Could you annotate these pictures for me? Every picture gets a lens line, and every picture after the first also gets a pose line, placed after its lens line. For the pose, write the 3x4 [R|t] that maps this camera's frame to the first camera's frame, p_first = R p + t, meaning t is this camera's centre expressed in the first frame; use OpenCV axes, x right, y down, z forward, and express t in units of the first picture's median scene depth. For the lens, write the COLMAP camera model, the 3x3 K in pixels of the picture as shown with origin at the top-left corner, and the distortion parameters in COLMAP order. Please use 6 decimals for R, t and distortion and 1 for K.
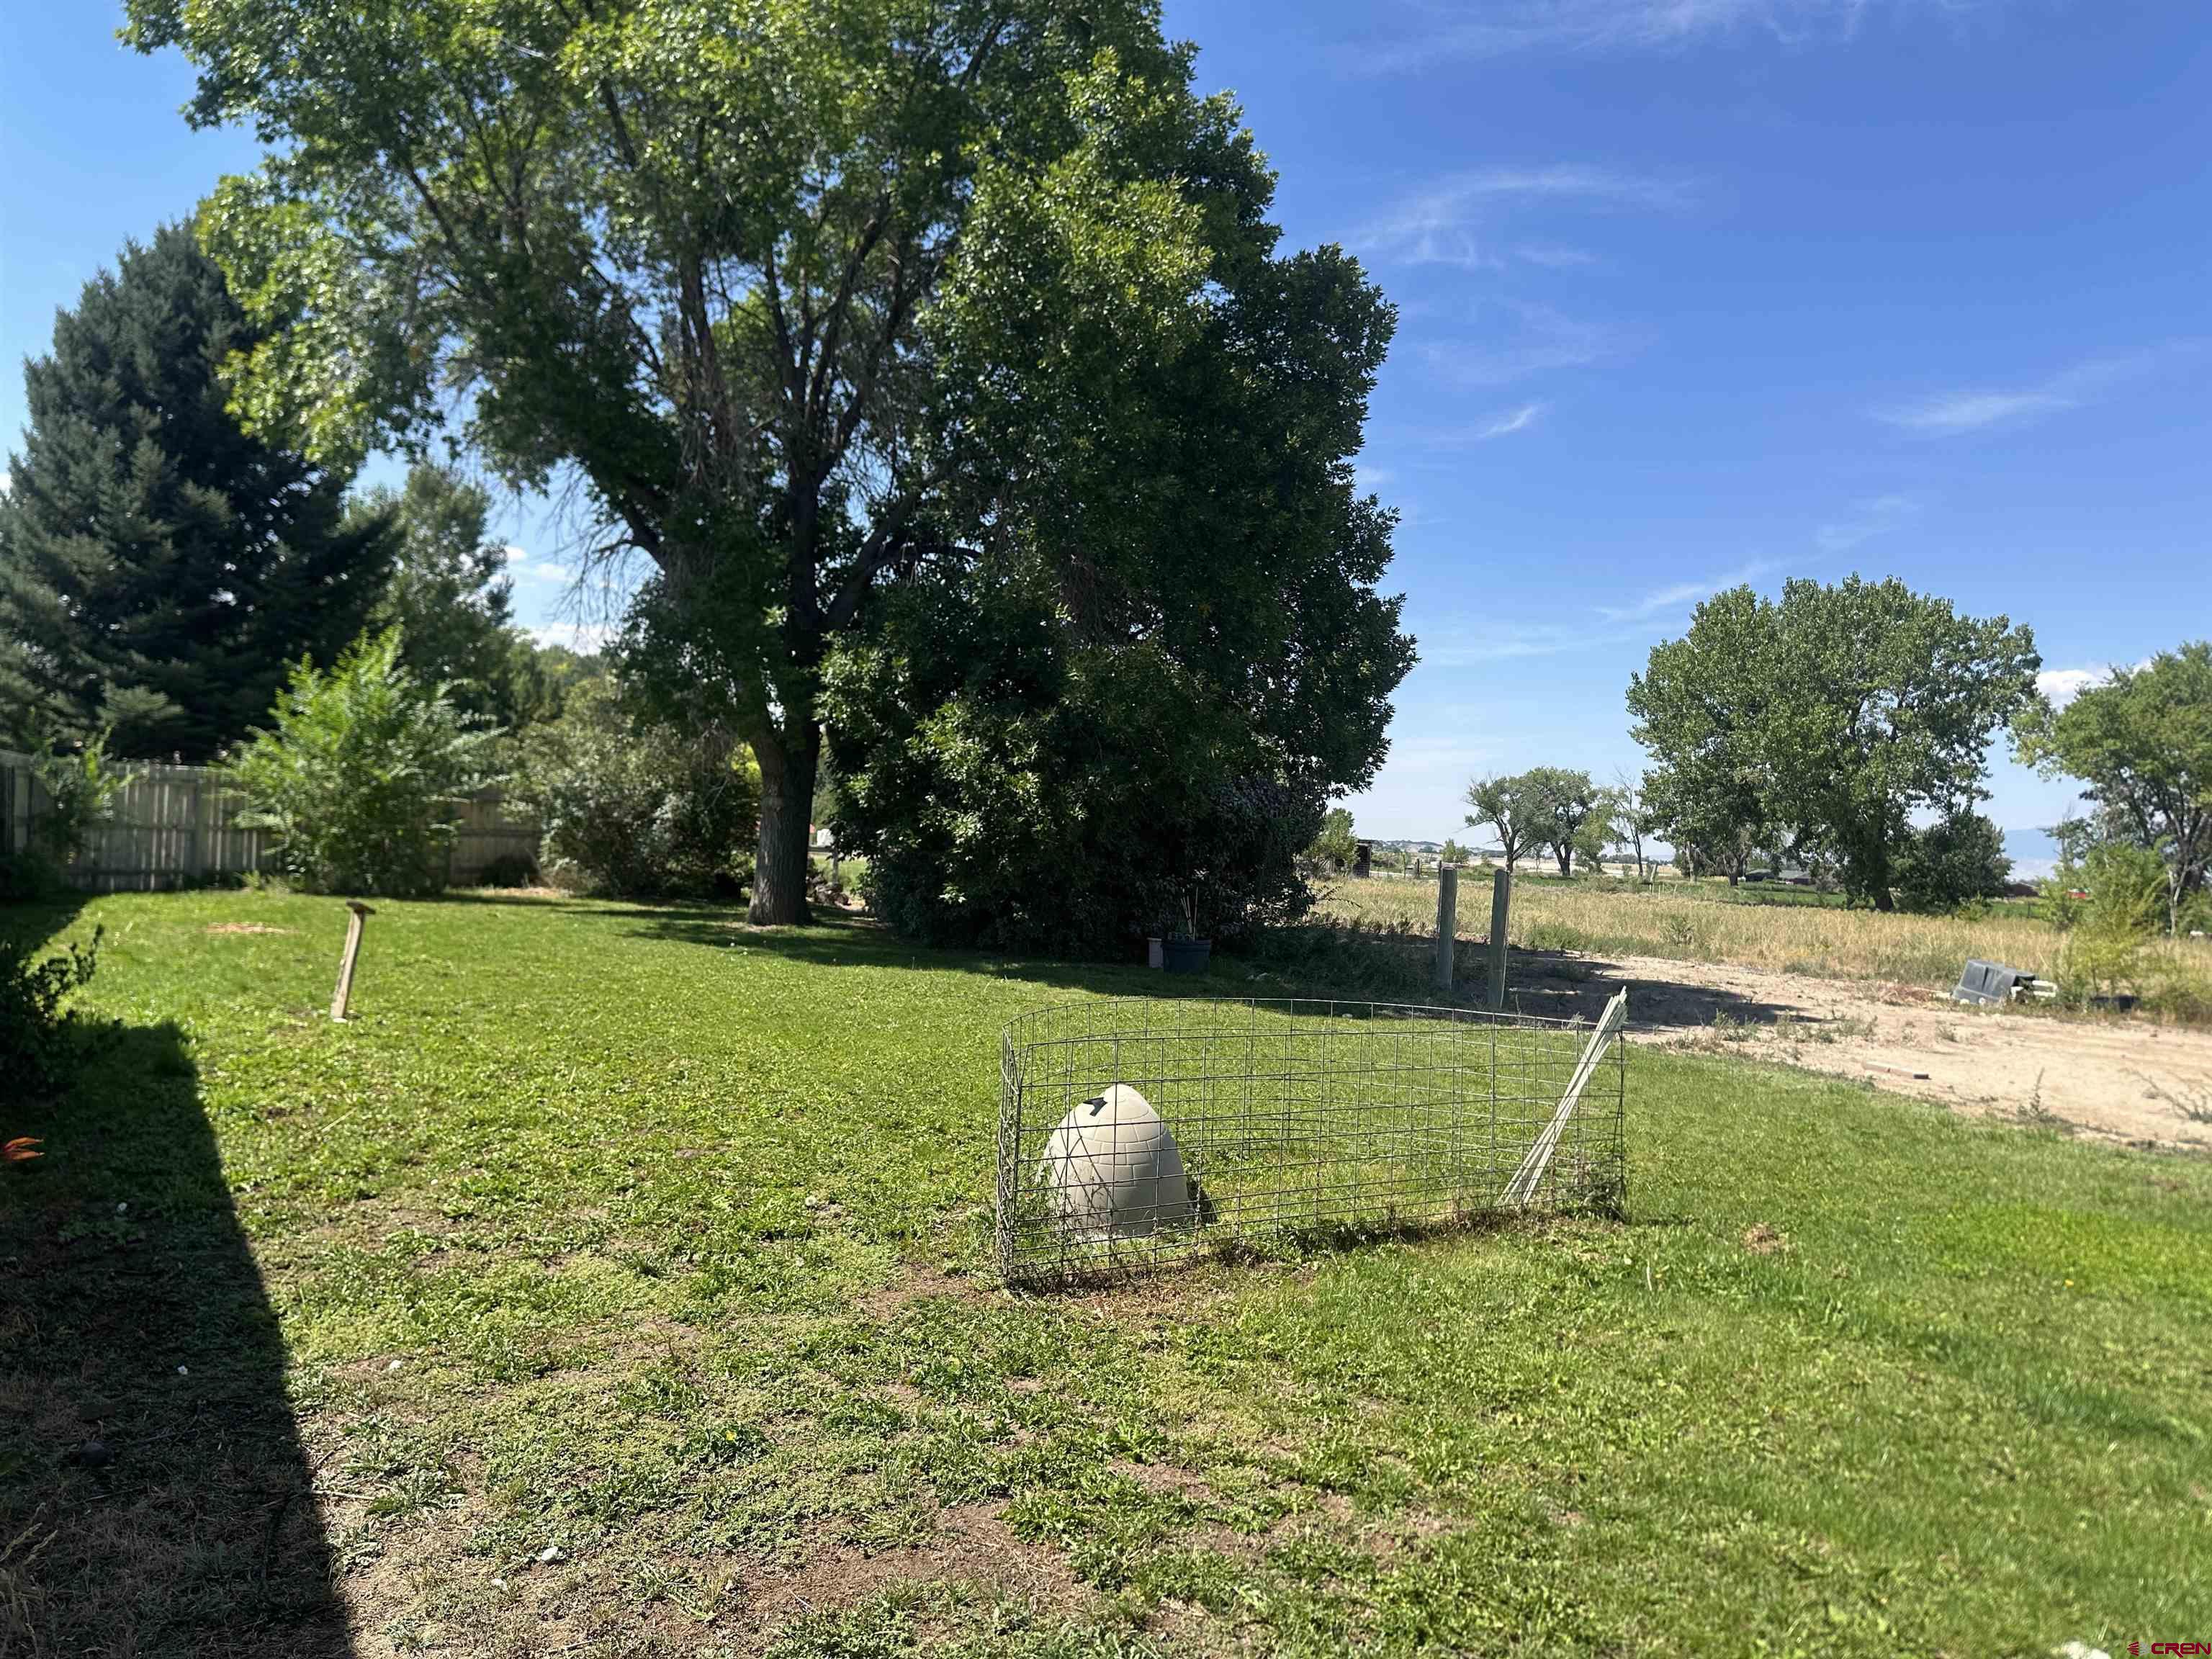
lens RADIAL K [[1539.9, 0, 1111.2], [0, 1539.9, 859.8], [0, 0, 1]] dist [0.055618, -0.069477]
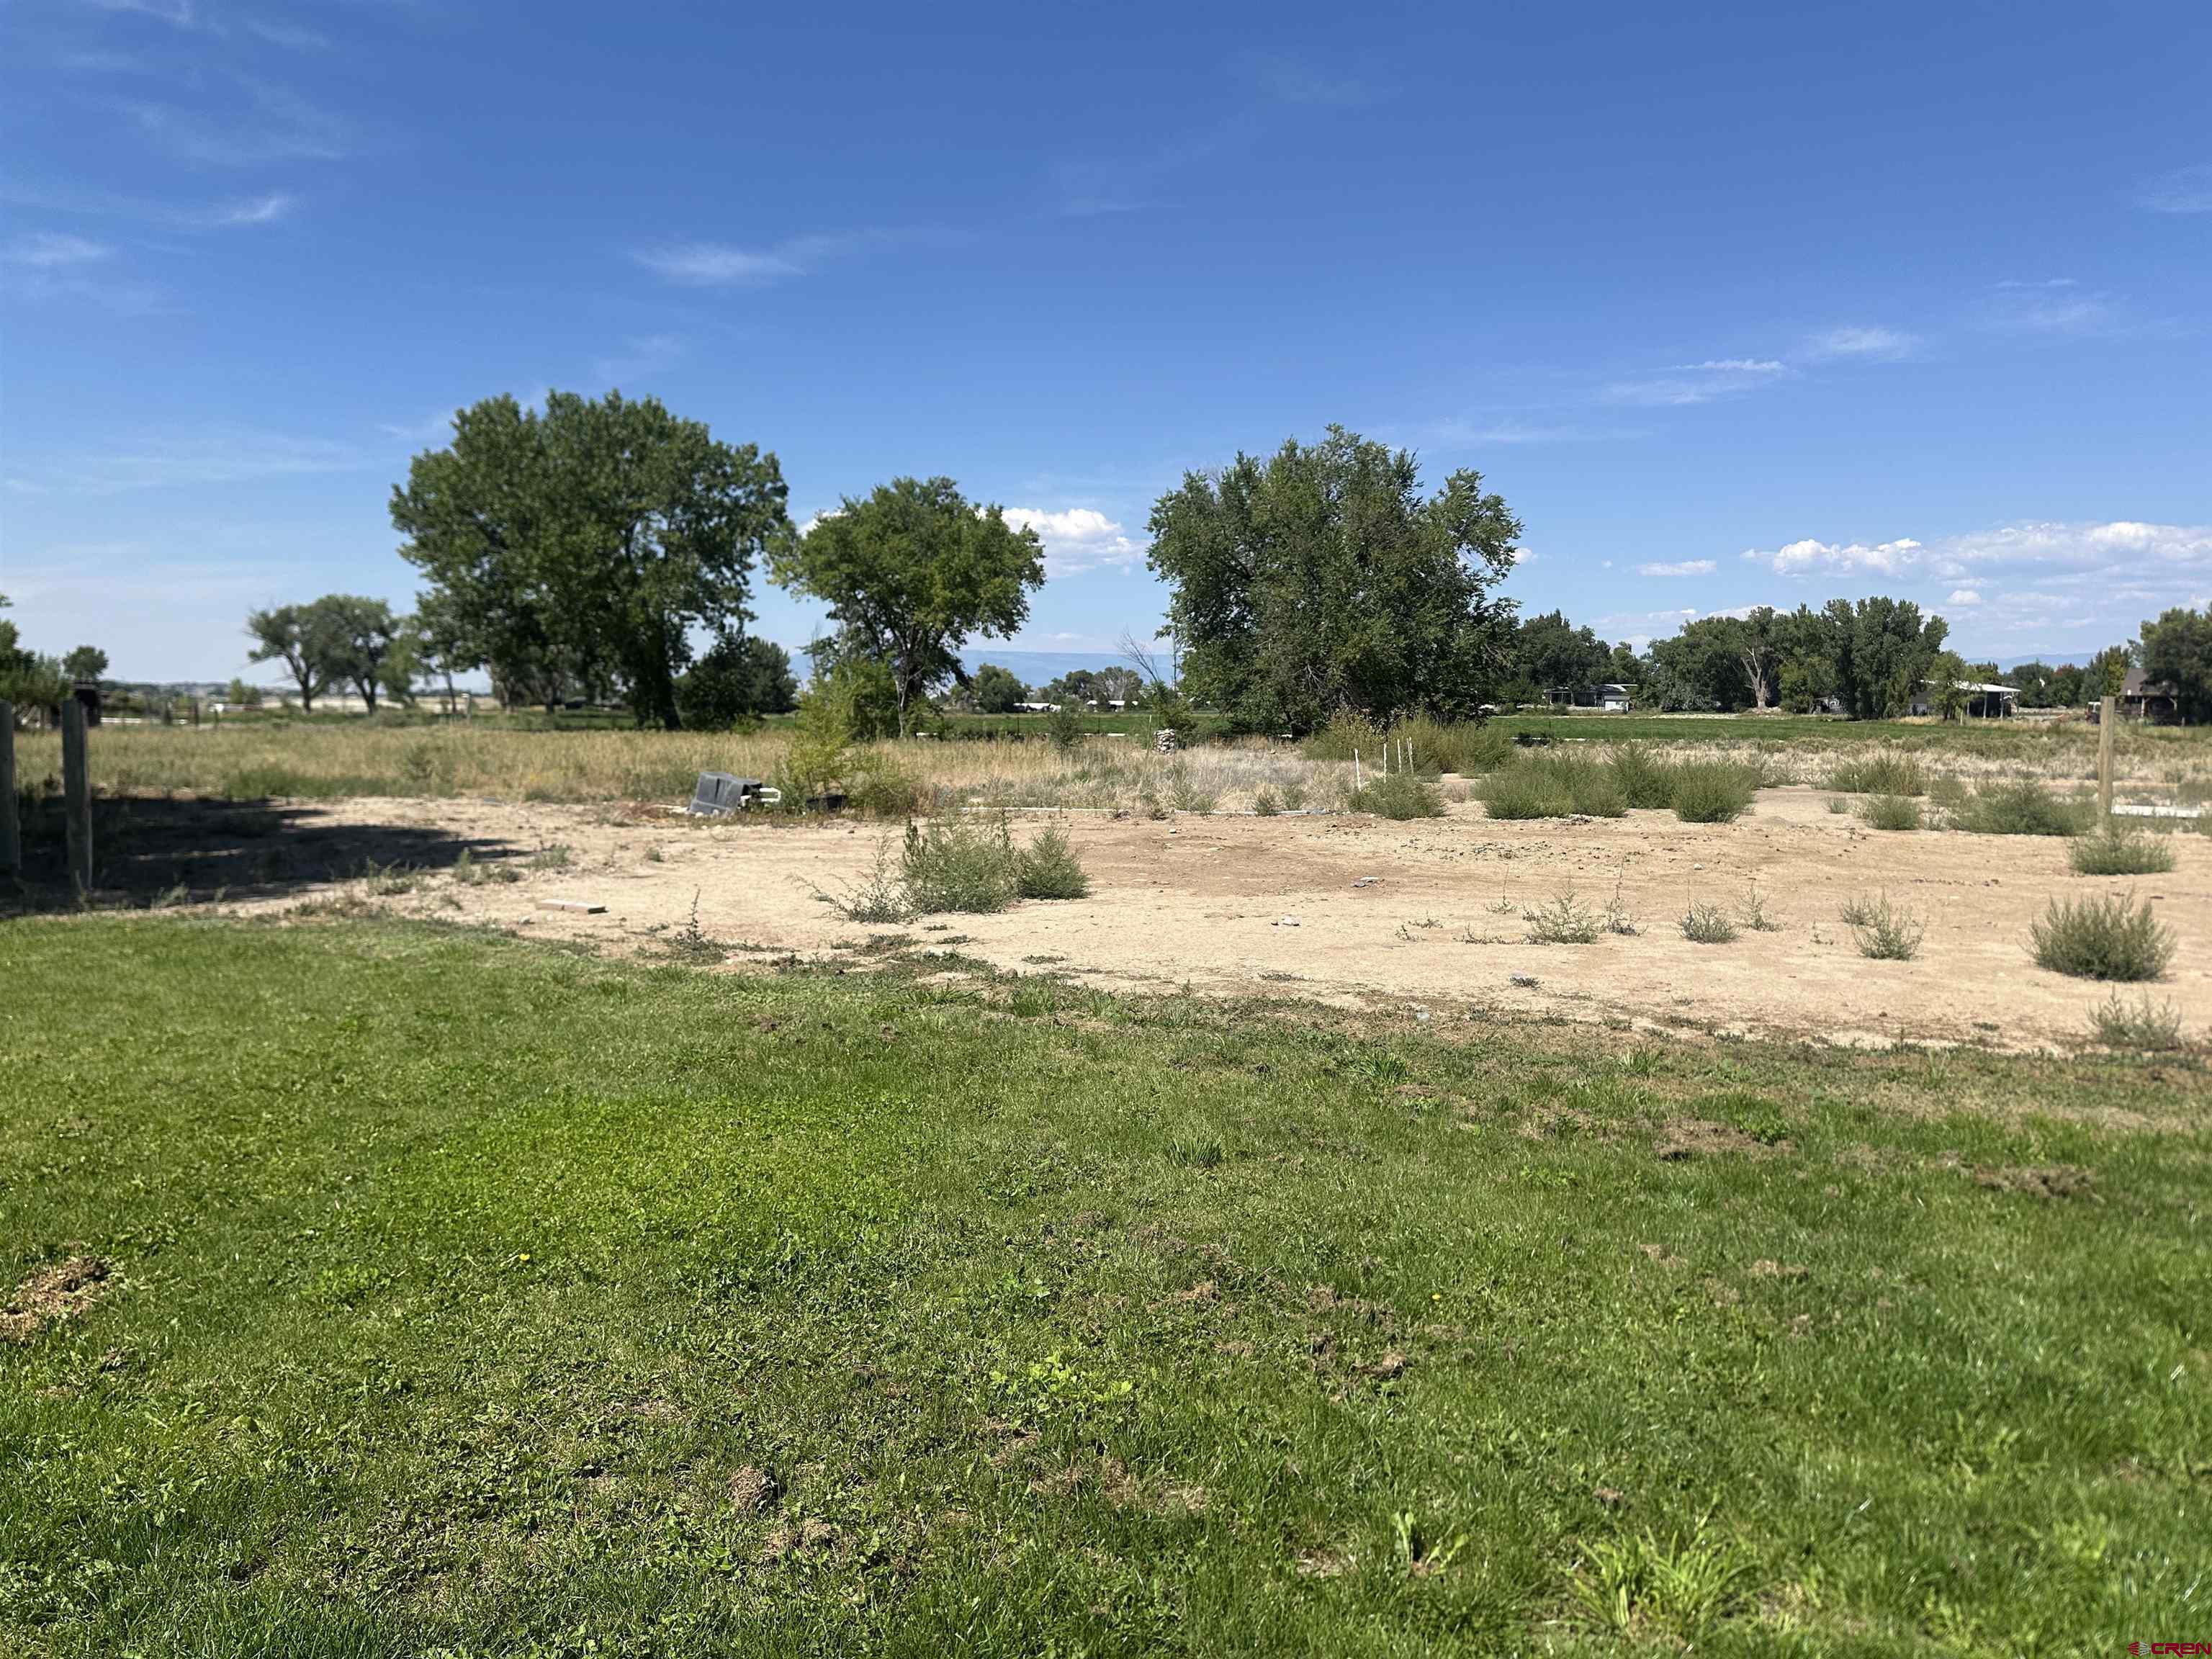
lens RADIAL K [[1539.9, 0, 1088.6], [0, 1539.9, 904.9], [0, 0, 1]] dist [0.055618, -0.069477]
pose [[0.757404, -0.133152, 0.639226, 0.148434], [0.044622, 0.987253, 0.152774, 0.012537], [-0.651420, -0.087188, 0.753691, 0.134675]]
